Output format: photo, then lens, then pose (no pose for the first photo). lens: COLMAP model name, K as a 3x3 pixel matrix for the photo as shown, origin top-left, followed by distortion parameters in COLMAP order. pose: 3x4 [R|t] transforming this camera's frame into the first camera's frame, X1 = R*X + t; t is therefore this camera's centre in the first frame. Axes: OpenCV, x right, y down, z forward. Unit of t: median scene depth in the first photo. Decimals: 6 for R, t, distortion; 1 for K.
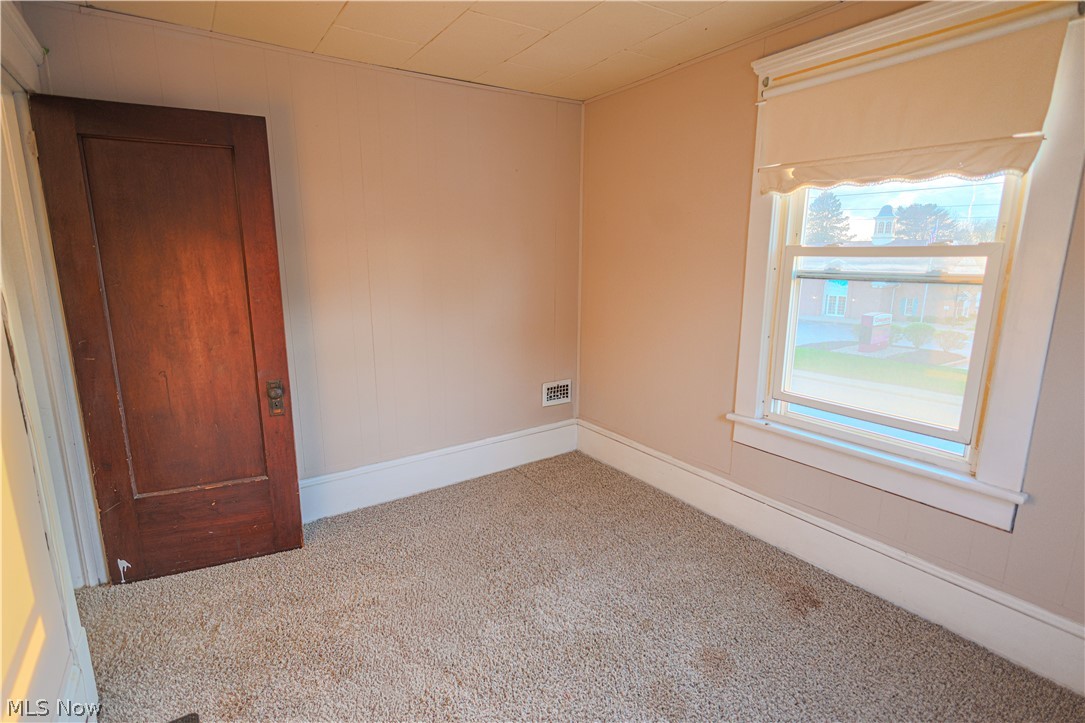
lens RADIAL K [[530.1, 0, 542.5], [0, 530.1, 361.5], [0, 0, 1]] dist [0.003261, 0.000482]
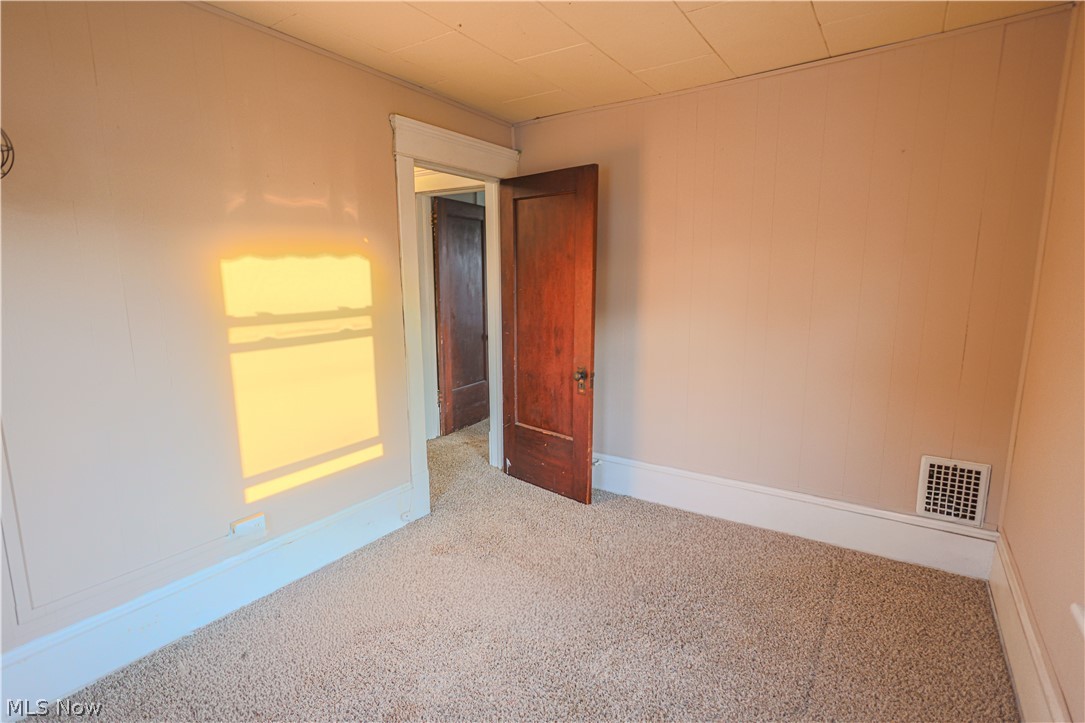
lens RADIAL K [[530.1, 0, 542.5], [0, 530.1, 361.5], [0, 0, 1]] dist [0.003261, 0.000482]
pose [[0.373493, 0.152919, -0.914942, 0.621832], [-0.176059, 0.980077, 0.091935, -0.076701], [0.910772, 0.126747, 0.392975, 0.396239]]
